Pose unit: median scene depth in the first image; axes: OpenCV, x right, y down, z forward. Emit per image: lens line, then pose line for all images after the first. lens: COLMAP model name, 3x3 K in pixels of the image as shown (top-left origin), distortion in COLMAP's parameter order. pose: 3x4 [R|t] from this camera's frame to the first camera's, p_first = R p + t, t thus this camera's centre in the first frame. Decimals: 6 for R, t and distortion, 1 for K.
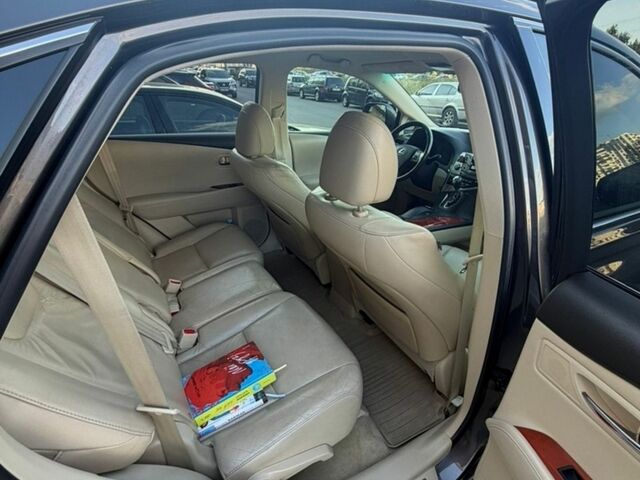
lens RADIAL K [[337.3, 0, 320.0], [0, 337.3, 240.0], [0, 0, 1]] dist [-0.002835, -0.000144]
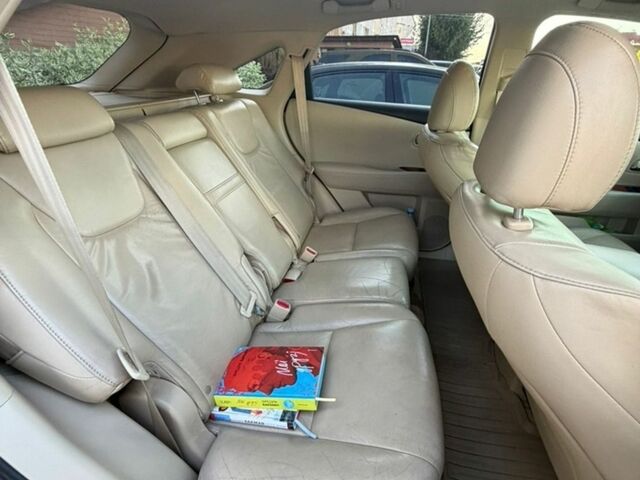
lens RADIAL K [[337.3, 0, 320.0], [0, 337.3, 240.0], [0, 0, 1]] dist [-0.002835, -0.000144]
pose [[0.752758, 0.298945, -0.586505, 0.154913], [-0.293261, 0.949936, 0.107798, -0.015845], [0.589367, 0.090853, 0.802740, 0.302008]]
